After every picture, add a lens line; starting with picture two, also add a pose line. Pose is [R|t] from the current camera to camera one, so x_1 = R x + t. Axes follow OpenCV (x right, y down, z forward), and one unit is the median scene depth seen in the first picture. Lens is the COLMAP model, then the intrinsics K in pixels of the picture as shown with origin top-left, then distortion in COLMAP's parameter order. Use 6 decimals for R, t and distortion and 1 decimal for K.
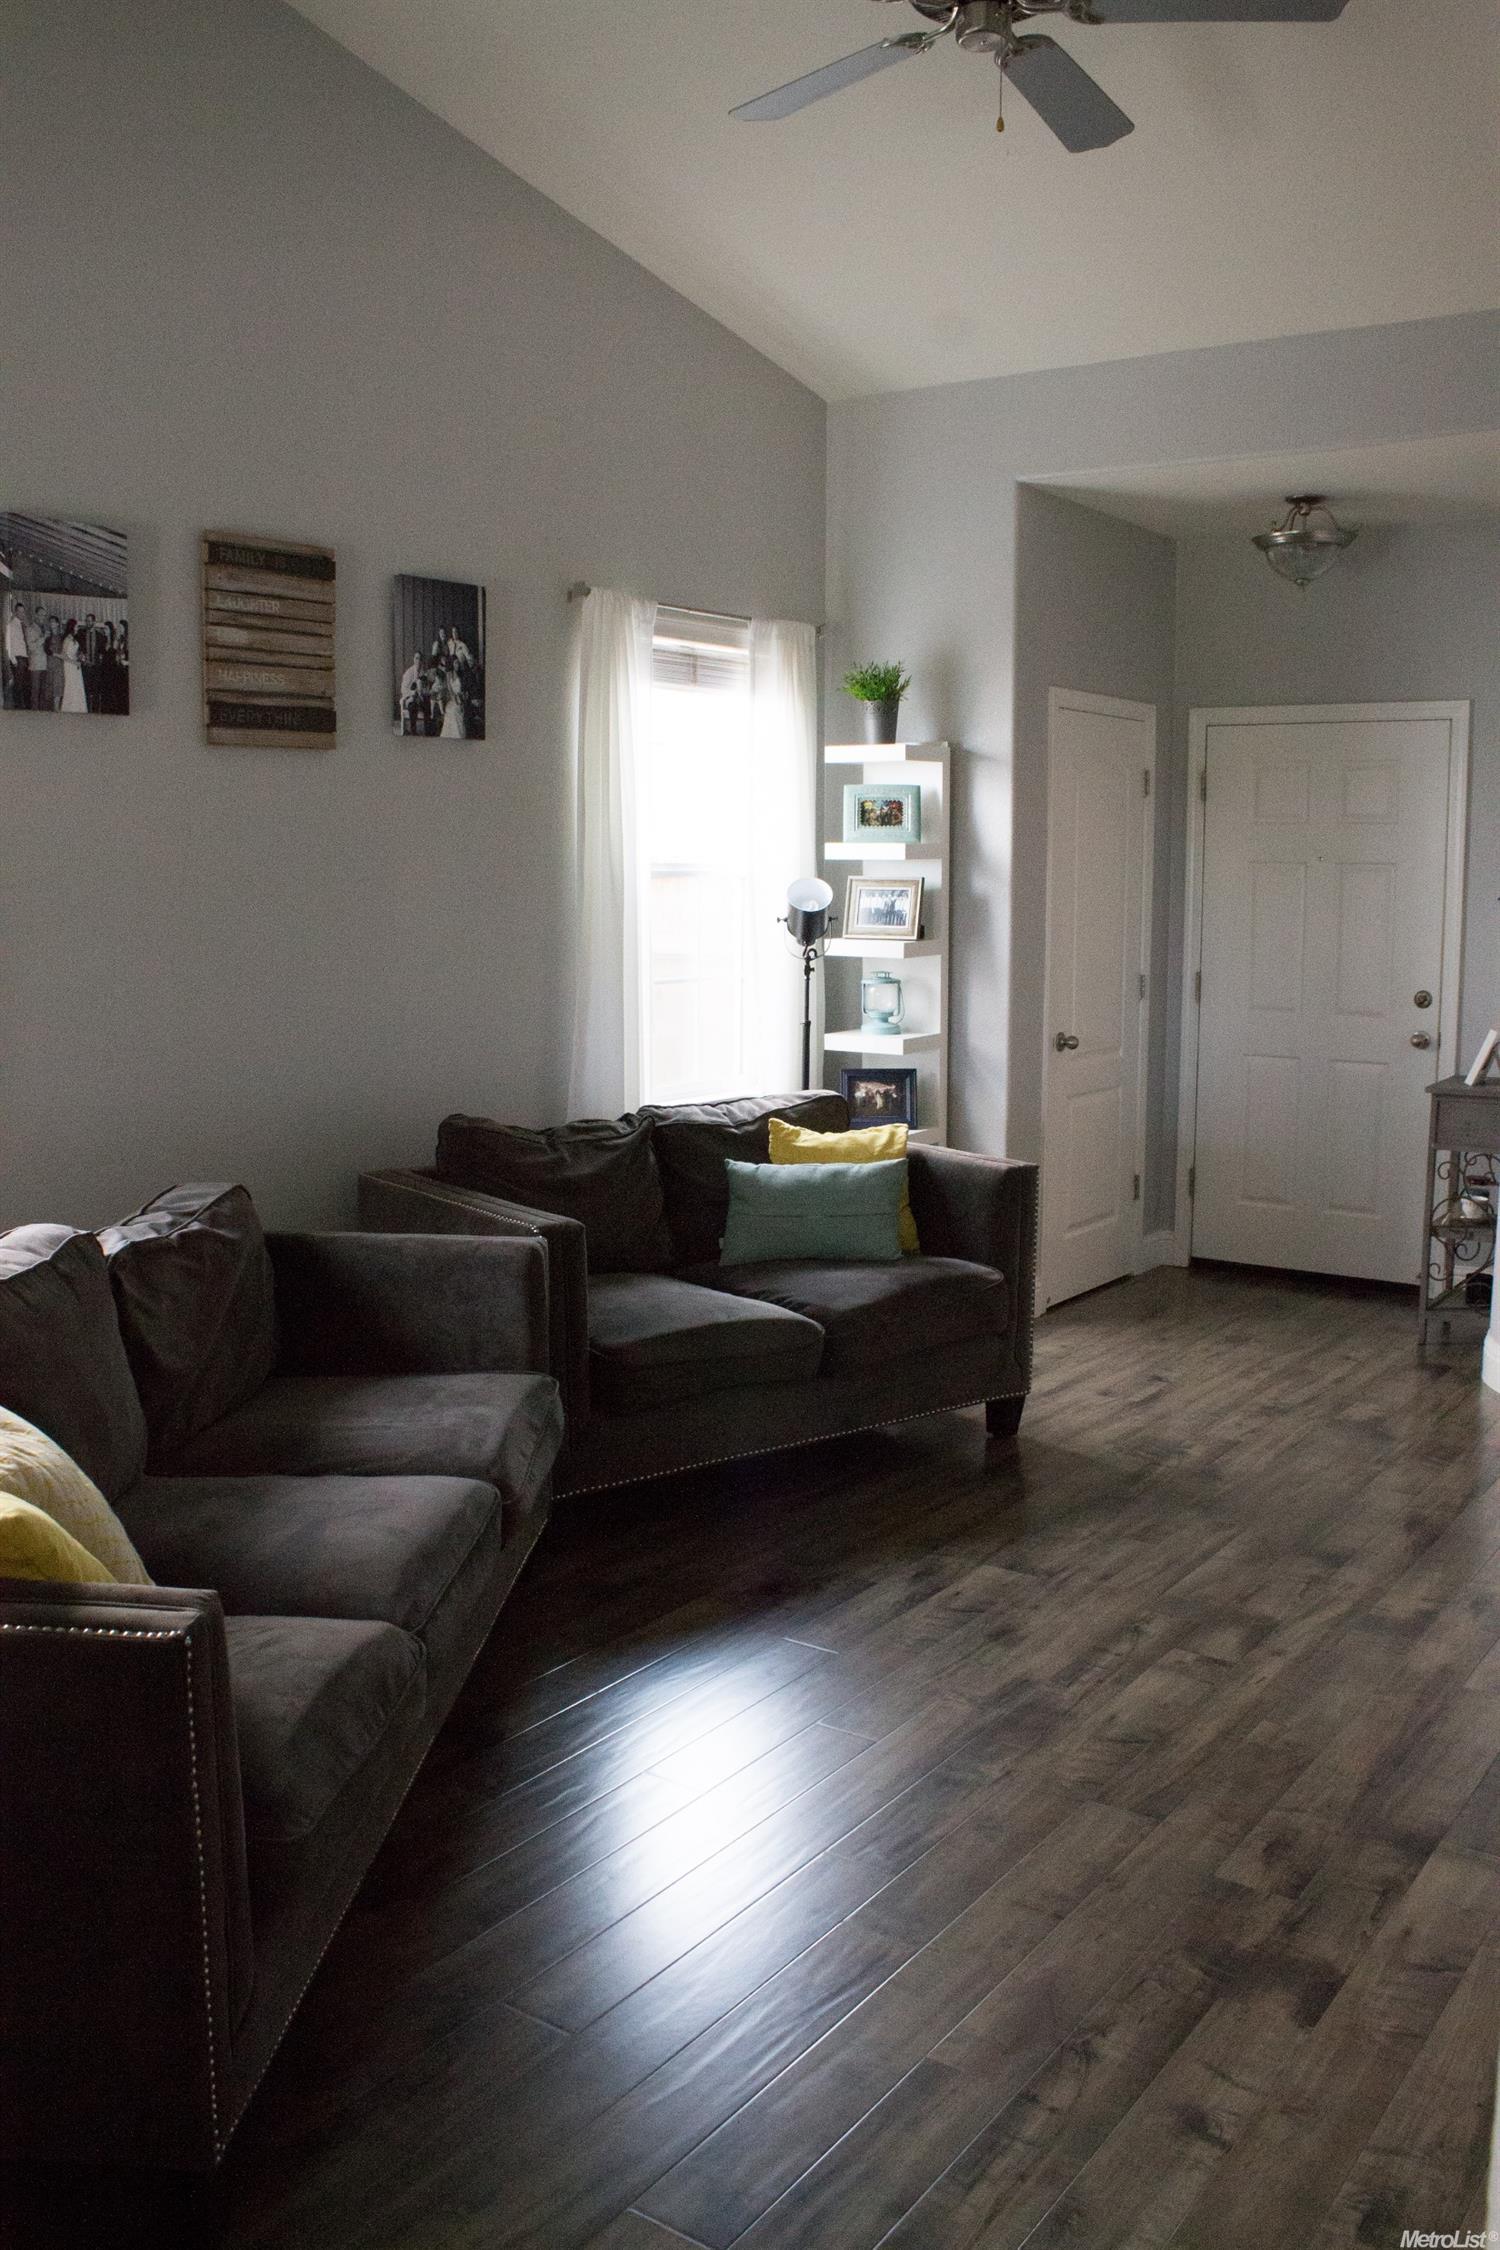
lens RADIAL K [[2006.1, 0, 750.0], [0, 2006.1, 1125.0], [0, 0, 1]] dist [-0.179497, 0.207543]
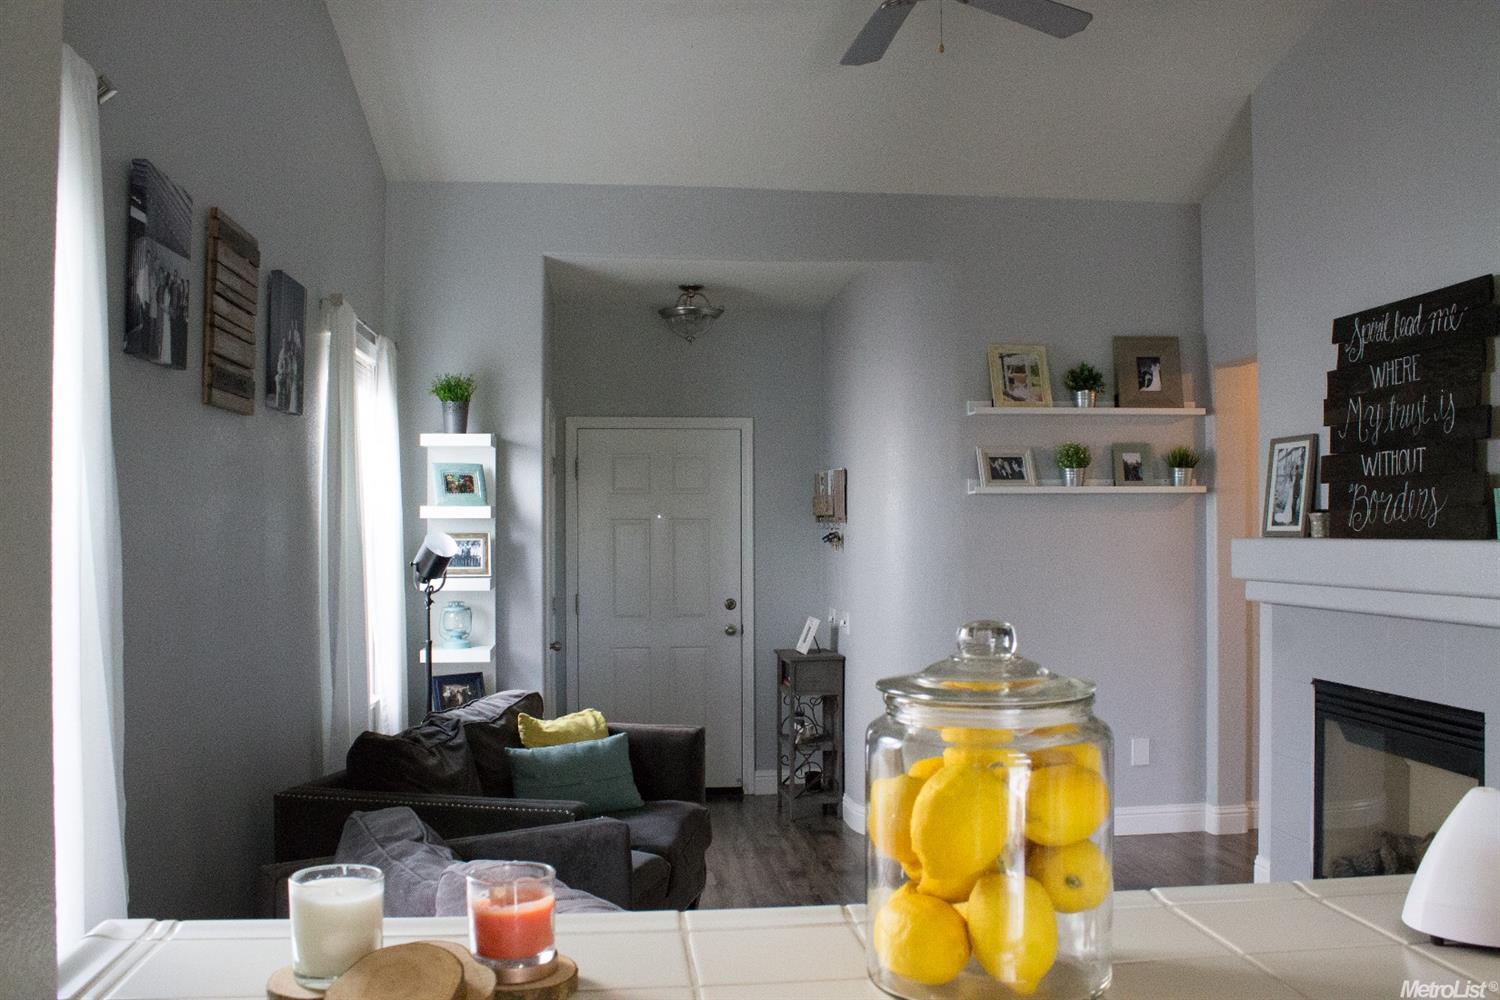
lens RADIAL K [[1337.4, 0, 750.0], [0, 1337.4, 500.0], [0, 0, 1]] dist [-0.179497, 0.207543]
pose [[0.724689, 0.009090, 0.689016, -0.465223], [0.097653, 0.988466, -0.115750, -0.025073], [-0.682121, 0.151167, 0.715444, 0.252469]]
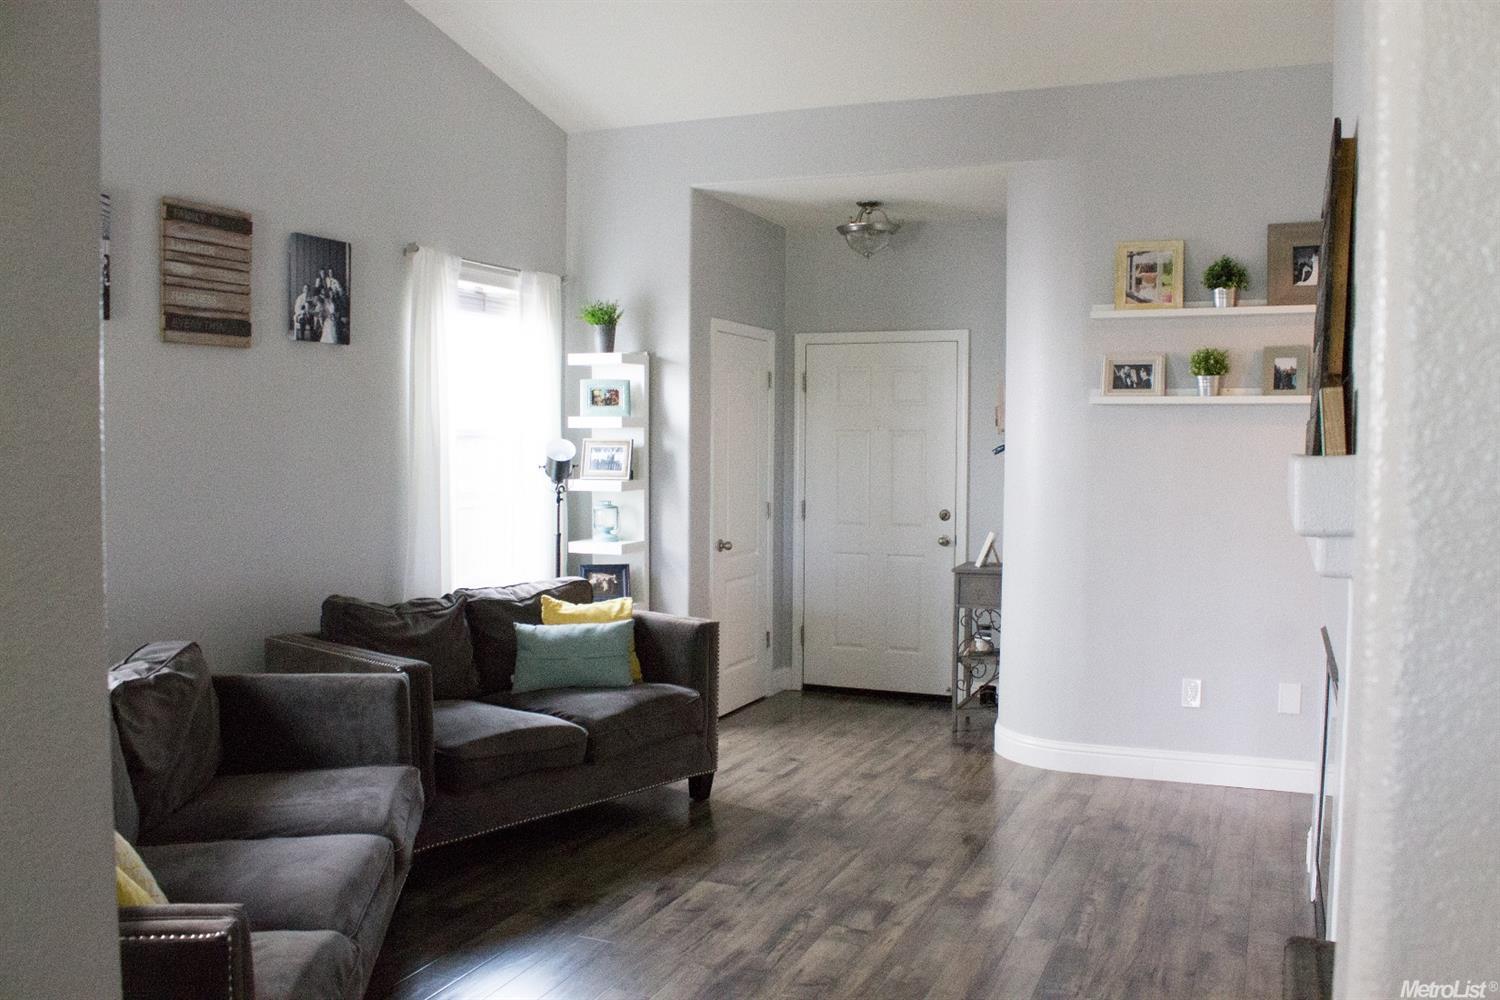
lens RADIAL K [[1337.4, 0, 750.0], [0, 1337.4, 500.0], [0, 0, 1]] dist [-0.179497, 0.207543]
pose [[0.975149, -0.005850, 0.221473, -0.060233], [0.025990, 0.995769, -0.088135, 0.017819], [-0.220021, 0.091701, 0.971175, -0.016641]]
